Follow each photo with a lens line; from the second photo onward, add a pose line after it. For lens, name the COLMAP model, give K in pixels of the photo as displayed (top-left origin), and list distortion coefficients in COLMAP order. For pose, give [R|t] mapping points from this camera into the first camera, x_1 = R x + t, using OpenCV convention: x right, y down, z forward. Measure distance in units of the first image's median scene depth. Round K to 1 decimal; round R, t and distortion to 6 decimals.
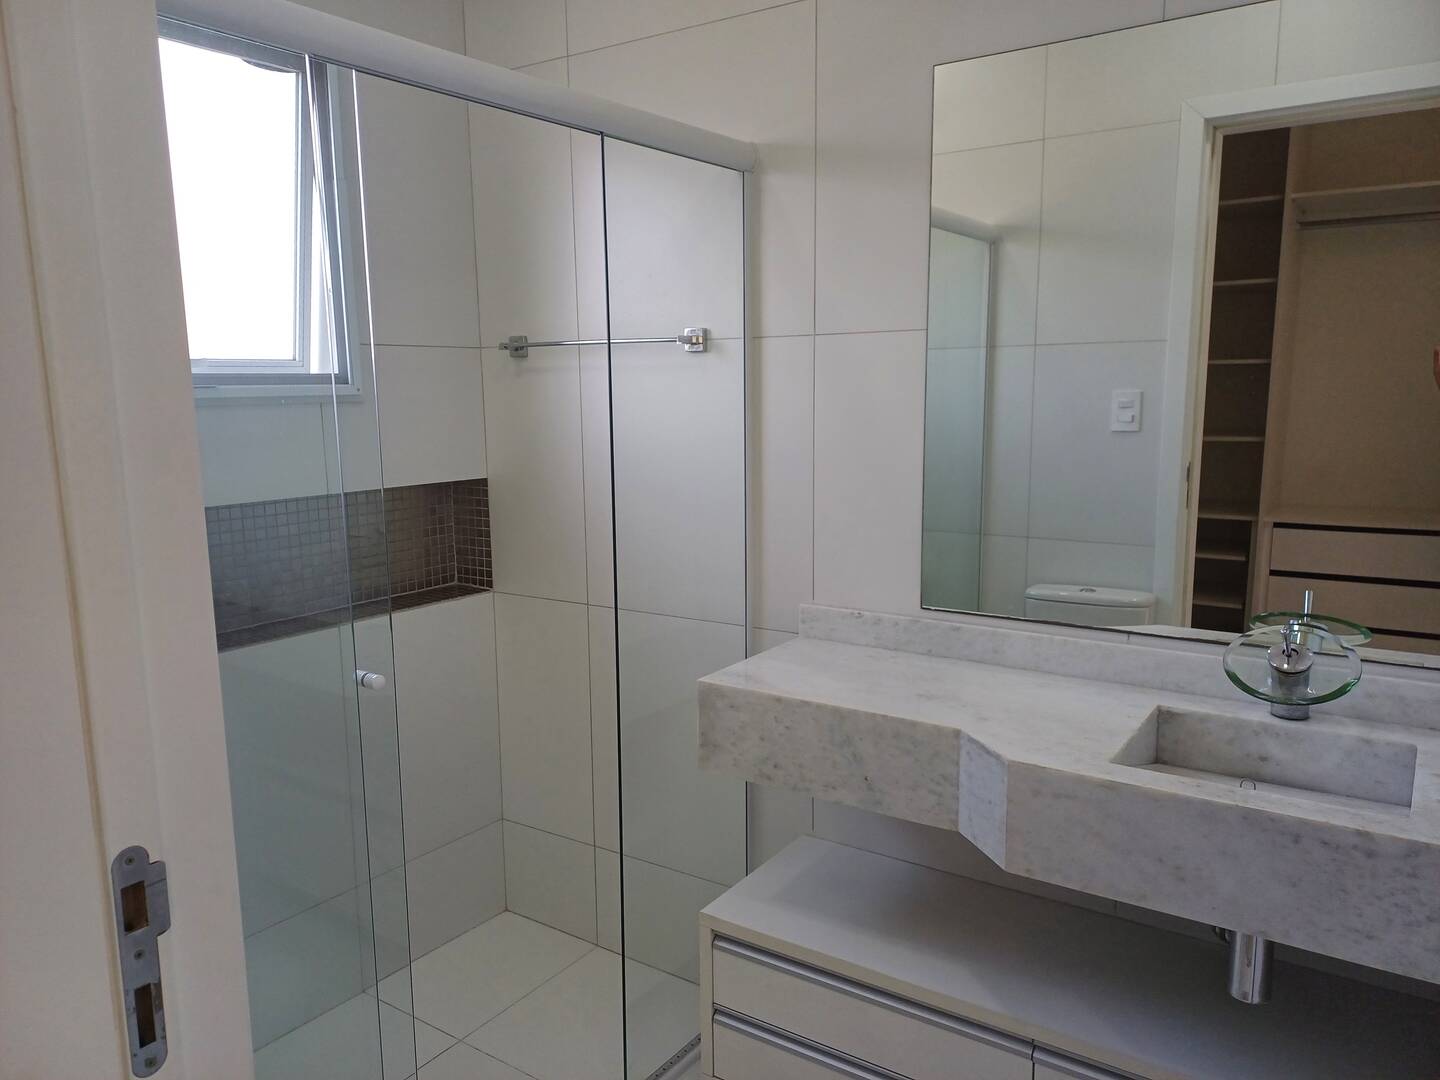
lens RADIAL K [[1056.6, 0, 707.4], [0, 1056.6, 545.6], [0, 0, 1]] dist [0.053311, -0.034361]
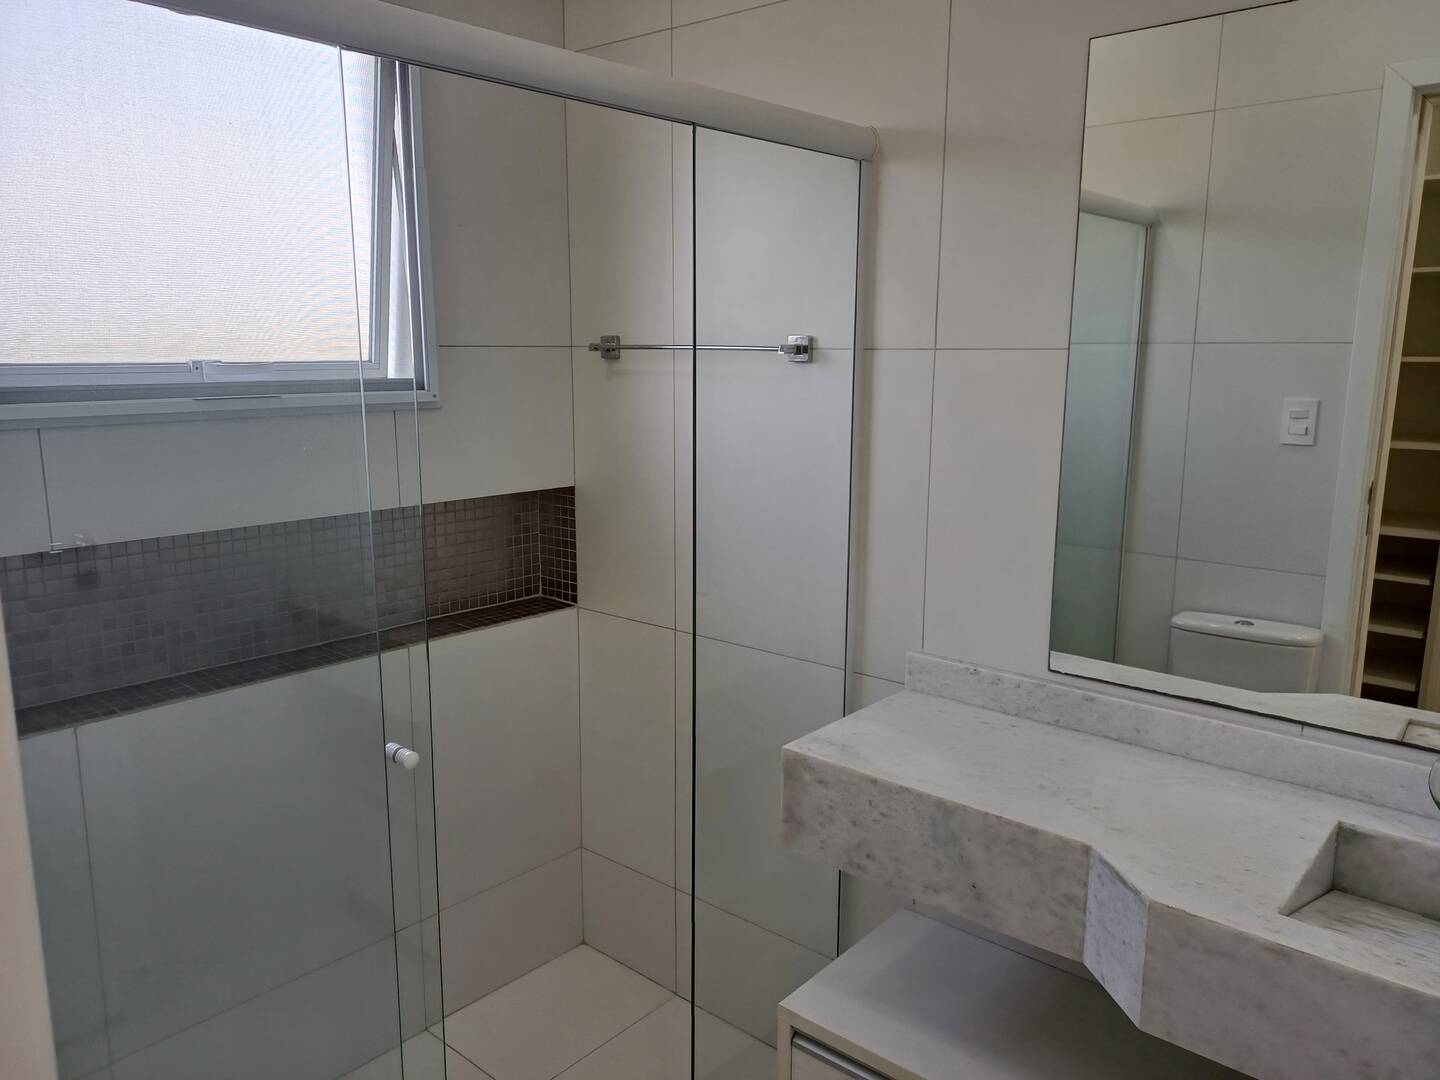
lens RADIAL K [[1056.6, 0, 724.7], [0, 1056.6, 528.1], [0, 0, 1]] dist [0.053311, -0.034361]
pose [[0.994275, 0.035733, -0.100703, 0.021151], [-0.033317, 0.999118, 0.025573, -0.065550], [0.101528, -0.022071, 0.994588, 0.106603]]
